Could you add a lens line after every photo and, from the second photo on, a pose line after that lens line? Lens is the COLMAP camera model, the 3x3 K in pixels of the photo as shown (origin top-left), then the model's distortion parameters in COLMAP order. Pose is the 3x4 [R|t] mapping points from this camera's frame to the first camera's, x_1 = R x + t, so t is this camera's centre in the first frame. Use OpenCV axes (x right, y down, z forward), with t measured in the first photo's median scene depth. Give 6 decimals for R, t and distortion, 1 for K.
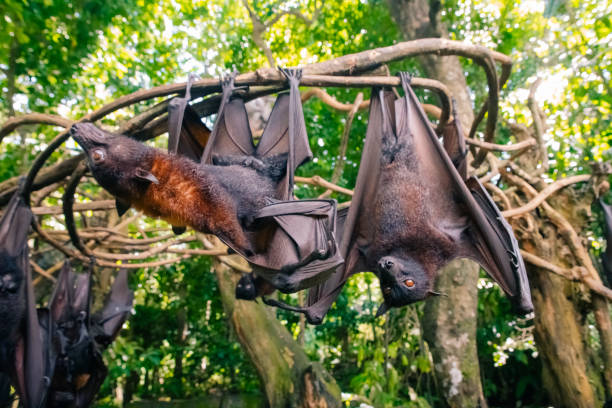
lens RADIAL K [[399.8, 0, 306.5], [0, 399.8, 196.3], [0, 0, 1]] dist [-0.135105, 0.080714]
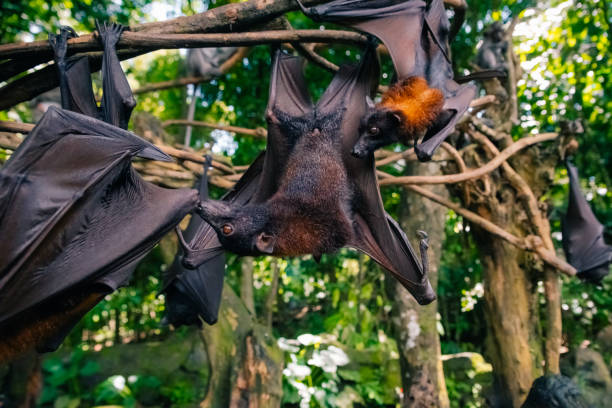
lens RADIAL K [[399.8, 0, 306.5], [0, 399.8, 196.3], [0, 0, 1]] dist [-0.135105, 0.080714]
pose [[0.999848, -0.000248, 0.017433, 0.131448], [-0.002652, 0.986099, 0.166135, -0.057433], [-0.017232, -0.166156, 0.985949, 0.088119]]
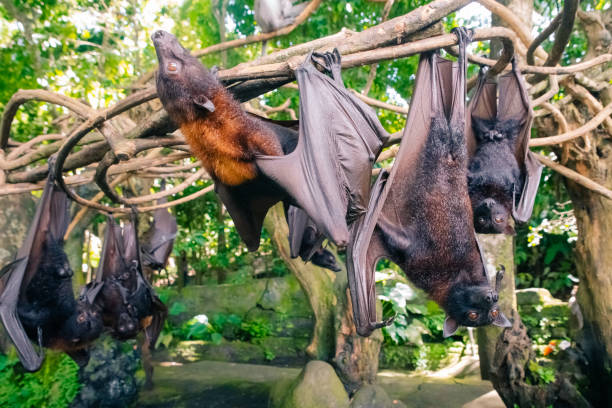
lens RADIAL K [[406.8, 0, 306.9], [0, 406.8, 194.6], [0, 0, 1]] dist [-0.139287, 0.089674]
pose [[0.995902, -0.038838, -0.081680, -0.012440], [0.063992, 0.940790, 0.332896, -0.158079], [0.063914, -0.336758, 0.939419, 0.052004]]
